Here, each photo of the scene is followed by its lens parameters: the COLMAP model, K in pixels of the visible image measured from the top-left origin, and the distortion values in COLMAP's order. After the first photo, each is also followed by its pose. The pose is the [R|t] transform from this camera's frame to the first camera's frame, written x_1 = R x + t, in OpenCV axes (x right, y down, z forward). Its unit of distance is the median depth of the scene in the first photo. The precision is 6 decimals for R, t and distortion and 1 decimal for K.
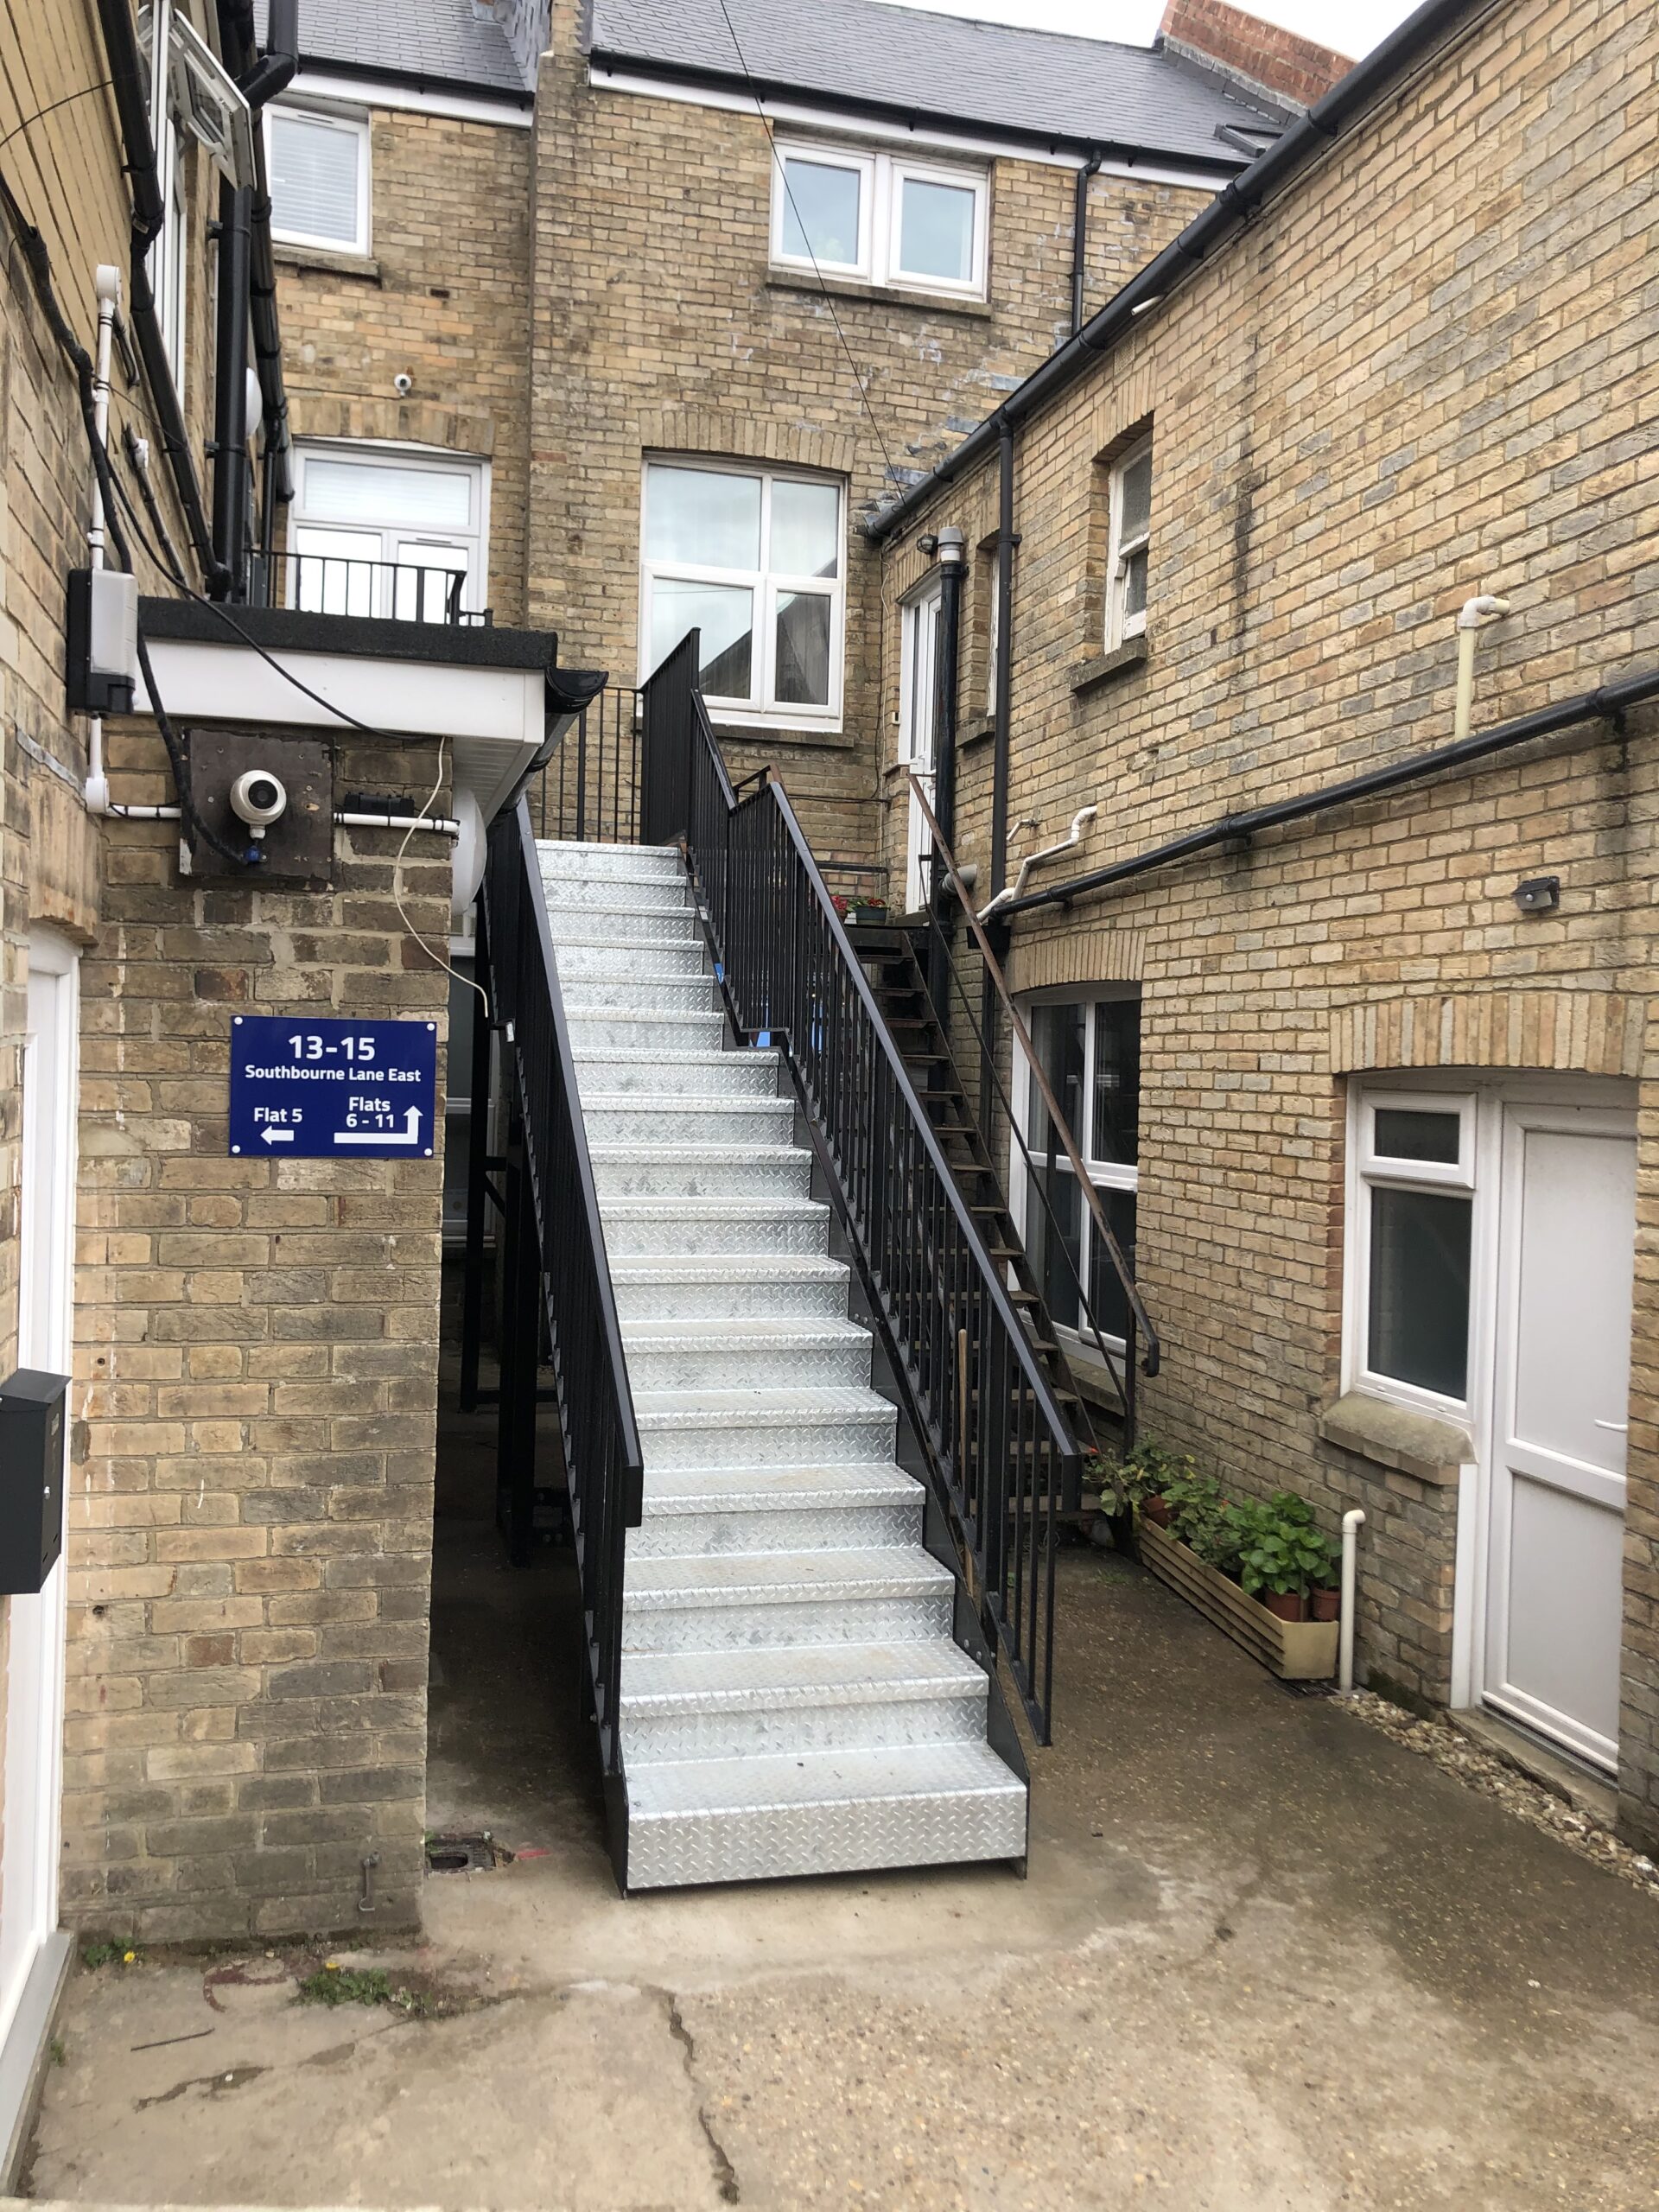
lens RADIAL K [[1833.8, 0, 831.5], [0, 1833.8, 1098.0], [0, 0, 1]] dist [0.004193, 0.007100]
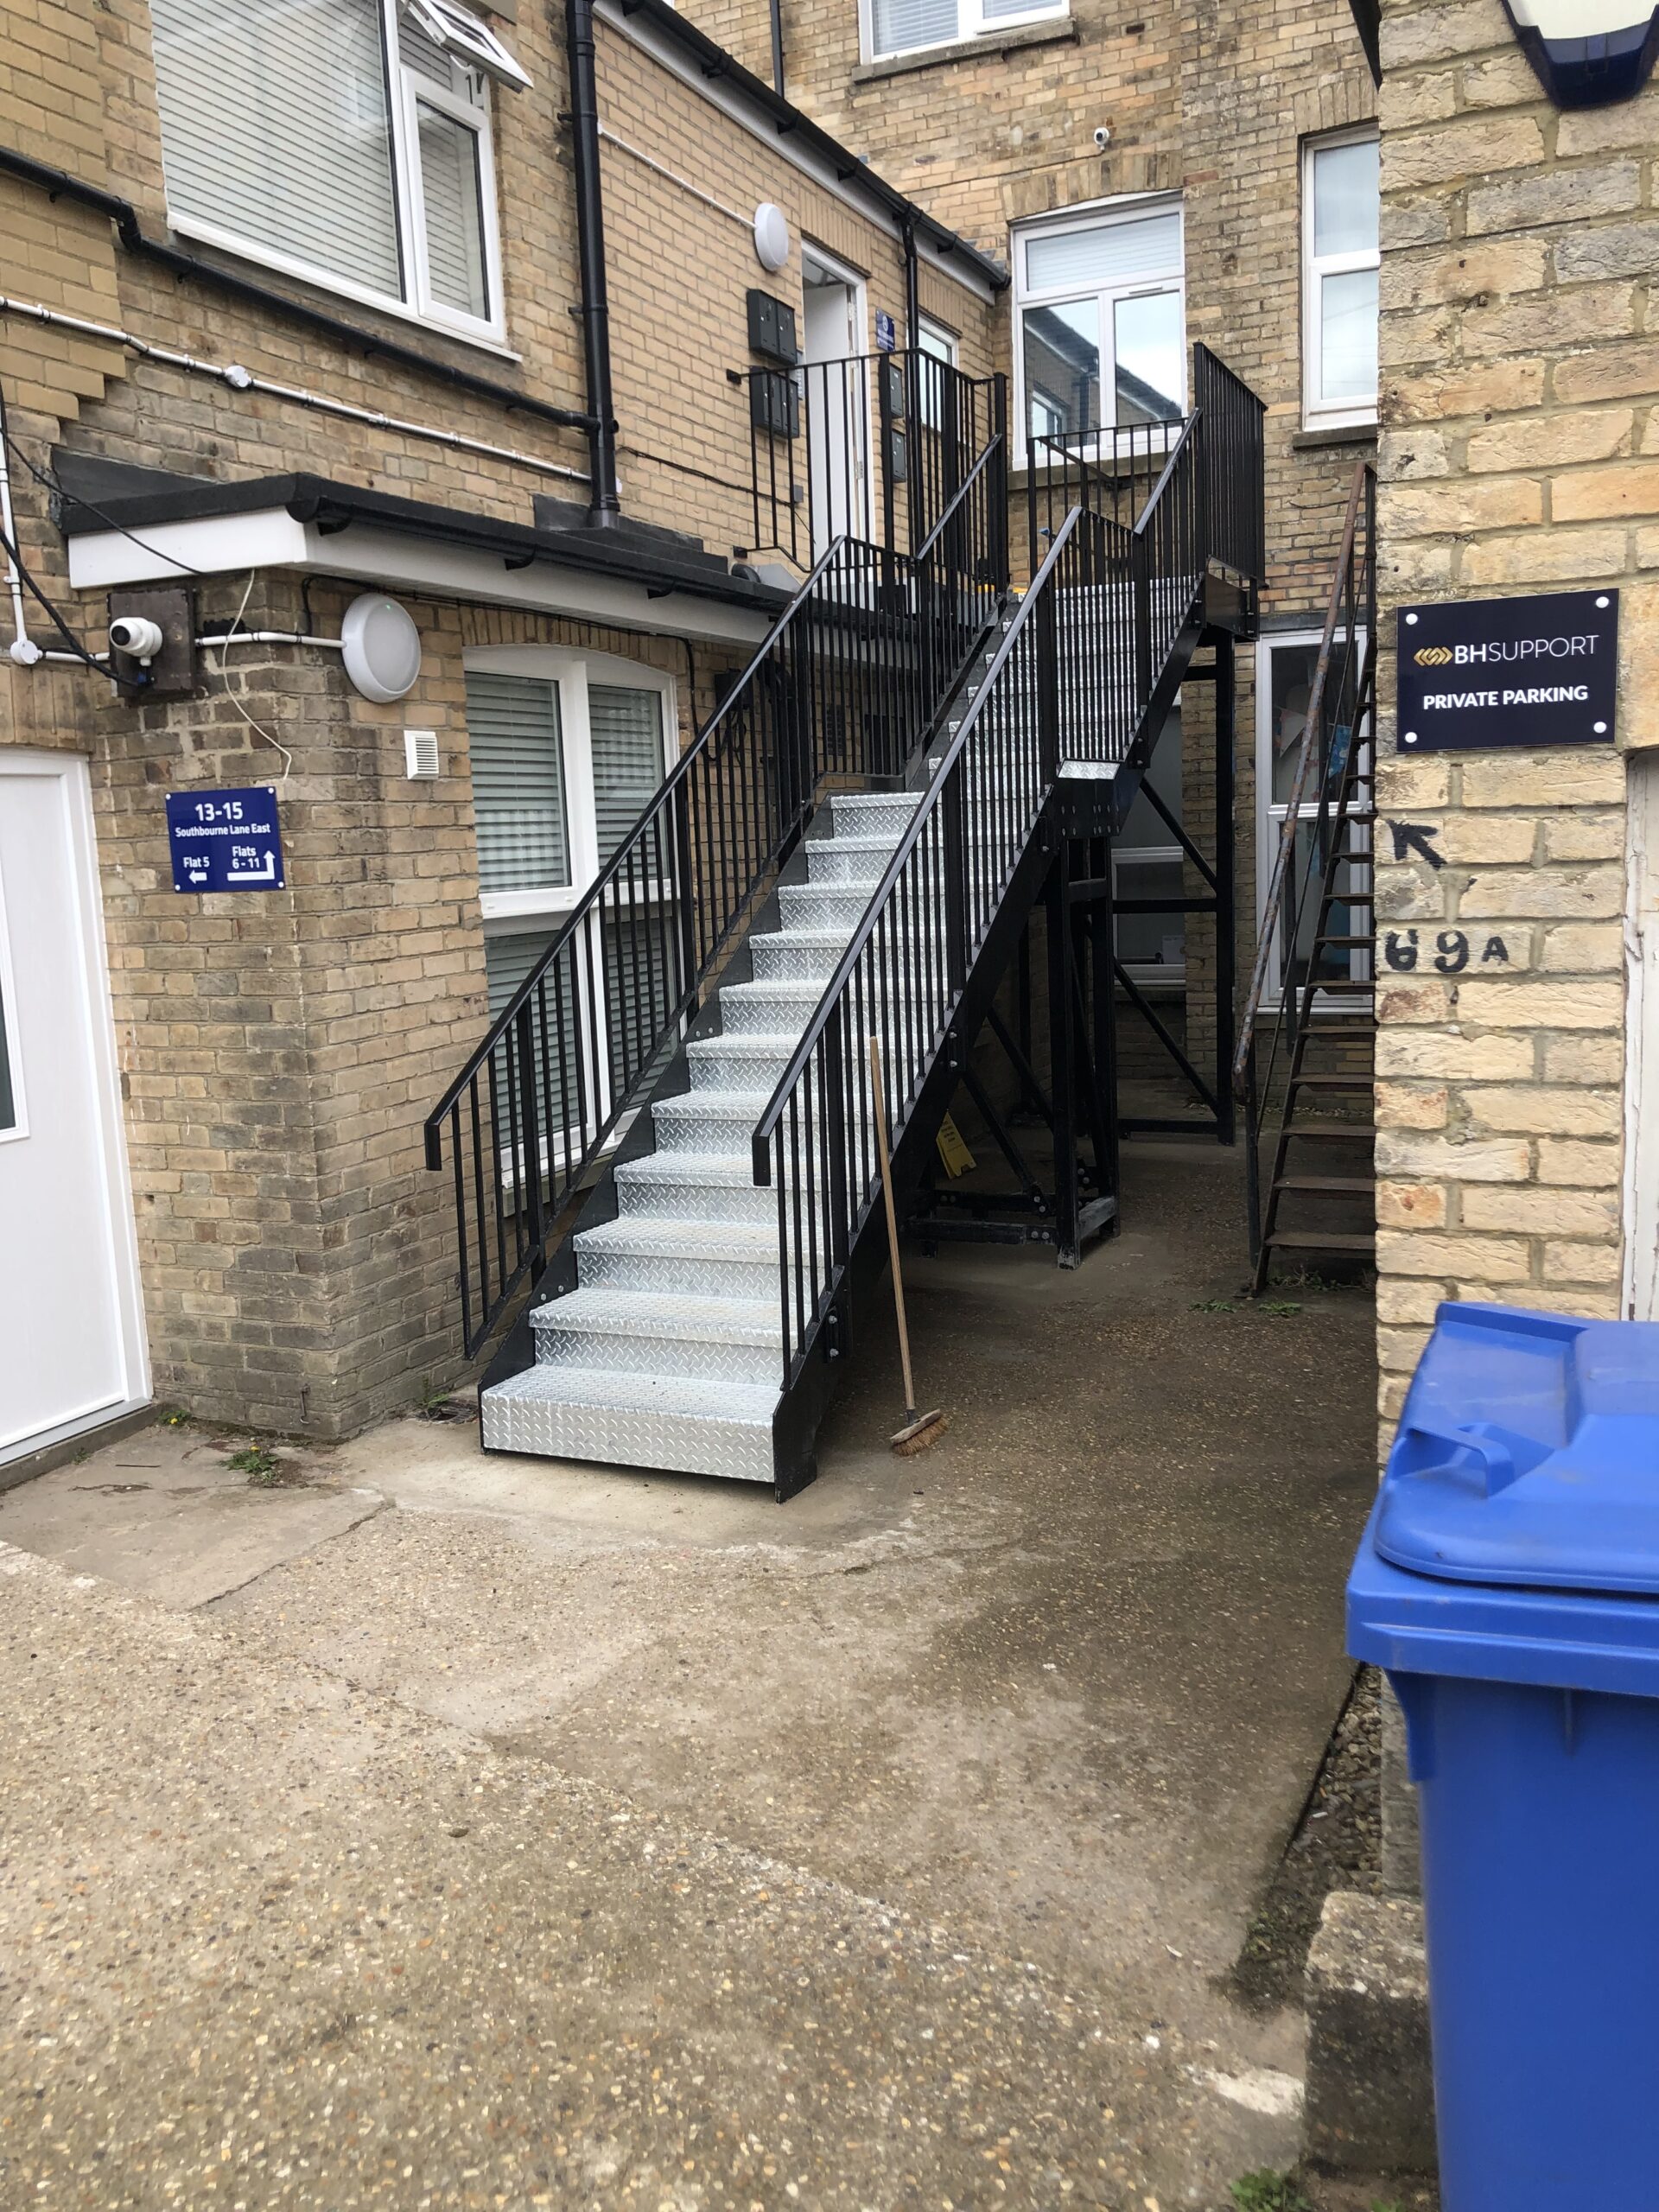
lens RADIAL K [[1833.8, 0, 831.6], [0, 1833.8, 1110.2], [0, 0, 1]] dist [0.004193, 0.007100]
pose [[0.774704, 0.034854, -0.631362, 0.964754], [0.049481, 0.992076, 0.115483, 0.059062], [0.630385, -0.120706, 0.766841, 0.198613]]
